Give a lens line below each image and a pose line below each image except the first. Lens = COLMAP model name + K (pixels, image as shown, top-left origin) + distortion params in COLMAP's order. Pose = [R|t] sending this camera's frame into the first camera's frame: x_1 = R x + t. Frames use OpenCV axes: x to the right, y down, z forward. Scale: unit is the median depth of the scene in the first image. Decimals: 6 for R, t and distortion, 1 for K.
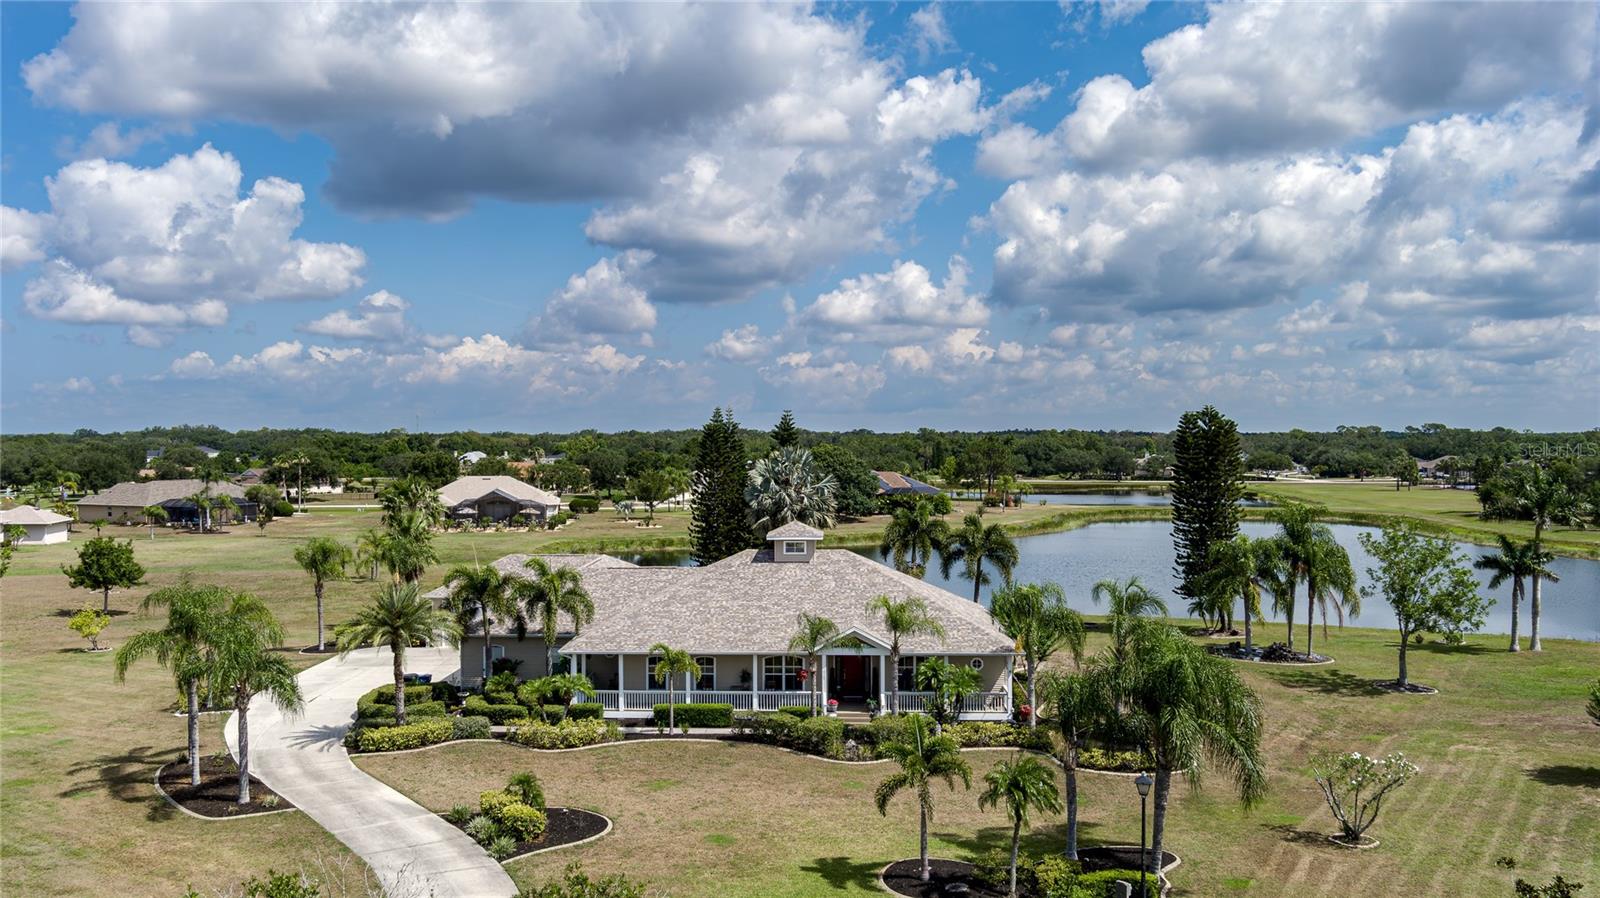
lens RADIAL K [[1332.8, 0, 800.0], [0, 1332.8, 449.0], [0, 0, 1]] dist [-0.064176, 0.003336]
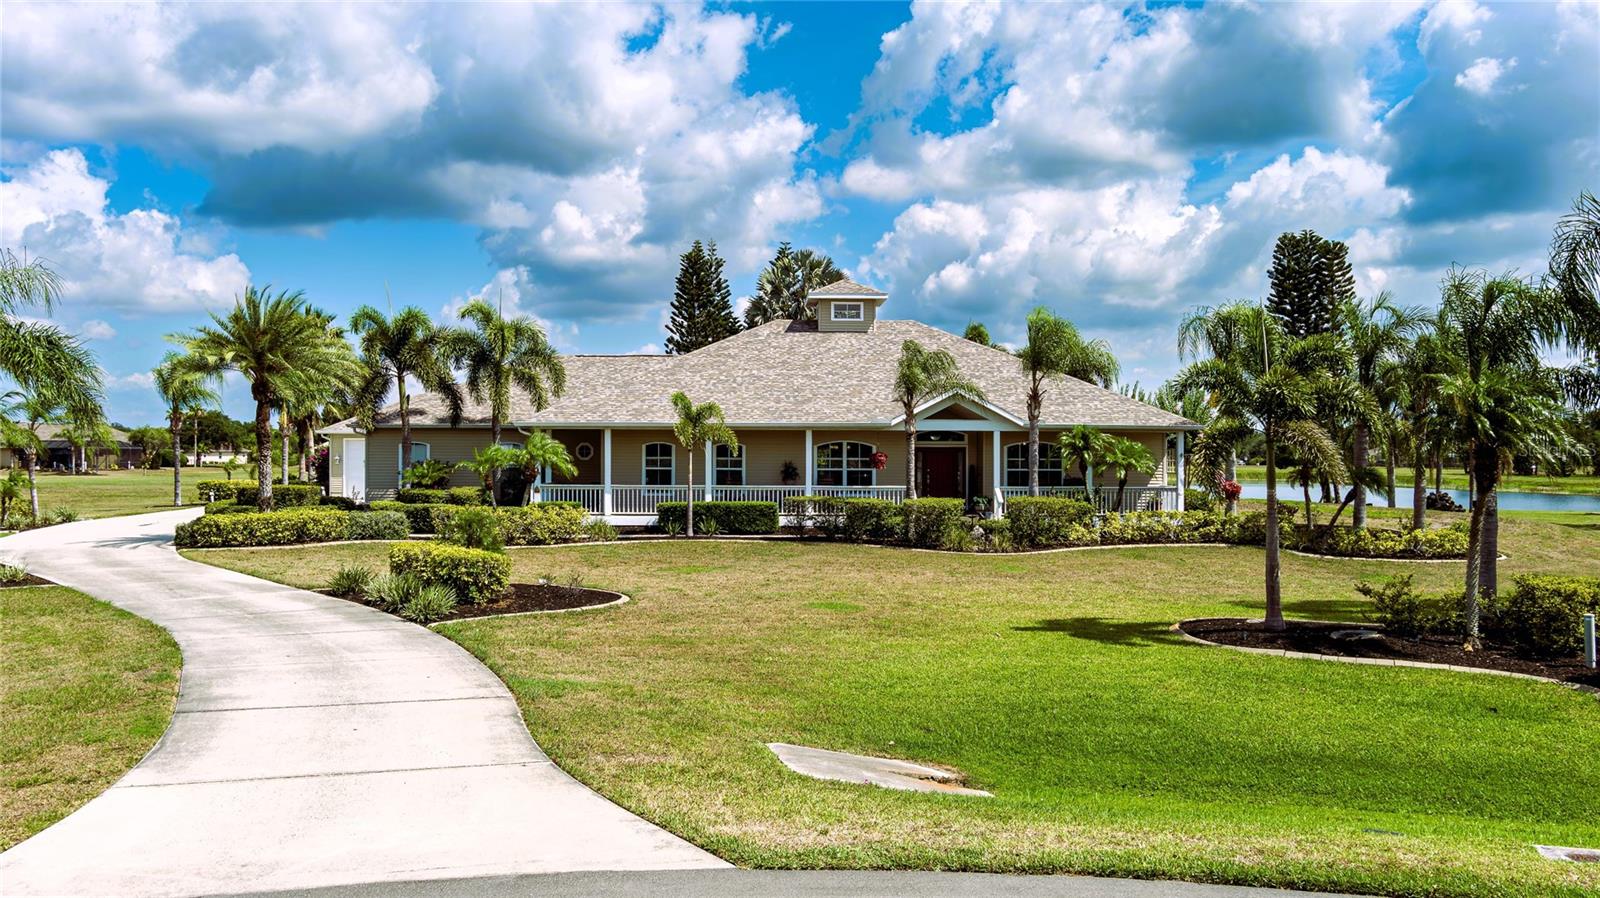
lens RADIAL K [[1332.8, 0, 800.0], [0, 1332.8, 449.0], [0, 0, 1]] dist [-0.064176, 0.003336]
pose [[0.998334, 0.000479, 0.057705, -0.075129], [0.000134, 0.999944, -0.010626, 0.167056], [-0.057707, 0.010616, 0.998277, 0.320739]]
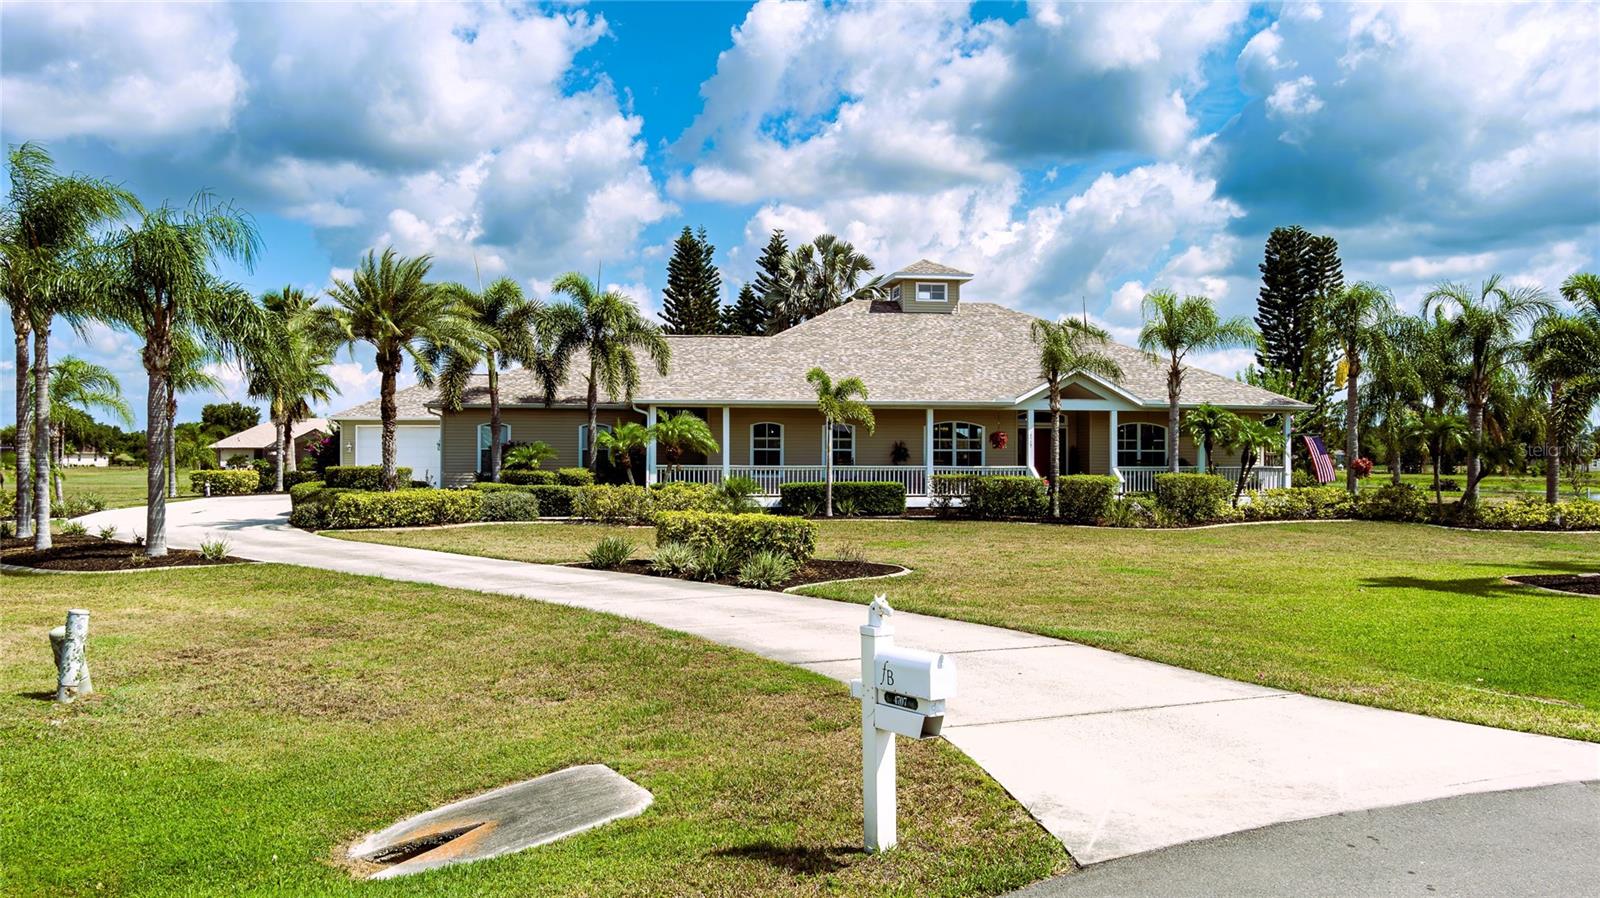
lens RADIAL K [[1351.4, 0, 800.0], [0, 1351.4, 449.0], [0, 0, 1]] dist [-0.051972, -0.000416]
pose [[0.987032, 0.000335, 0.160520, -0.198969], [0.002014, 0.999893, -0.014473, 0.179259], [-0.160508, 0.014608, 0.986926, 0.343536]]
